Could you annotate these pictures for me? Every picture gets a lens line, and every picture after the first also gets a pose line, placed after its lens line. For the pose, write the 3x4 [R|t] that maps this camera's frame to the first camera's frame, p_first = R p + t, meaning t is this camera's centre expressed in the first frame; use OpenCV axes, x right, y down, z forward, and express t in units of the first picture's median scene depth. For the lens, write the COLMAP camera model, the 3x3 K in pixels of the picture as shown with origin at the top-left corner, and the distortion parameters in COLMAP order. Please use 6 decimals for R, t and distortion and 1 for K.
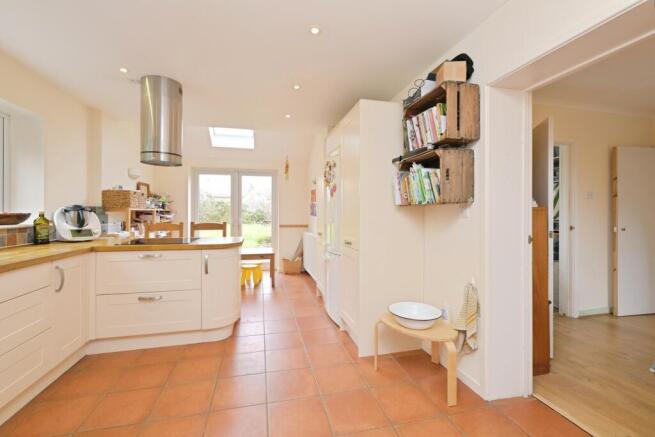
lens RADIAL K [[274.8, 0, 323.4], [0, 274.8, 214.2], [0, 0, 1]] dist [-0.000587, 0.000507]
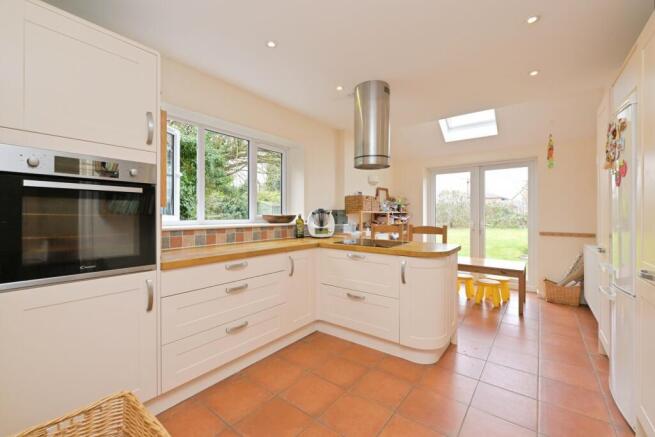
lens RADIAL K [[274.8, 0, 326.8], [0, 274.8, 215.7], [0, 0, 1]] dist [-0.000587, 0.000507]
pose [[0.628528, 0.002456, -0.777783, 0.089216], [-0.004540, 0.999990, -0.000512, -0.001057], [0.777774, 0.003853, 0.628533, 0.196314]]
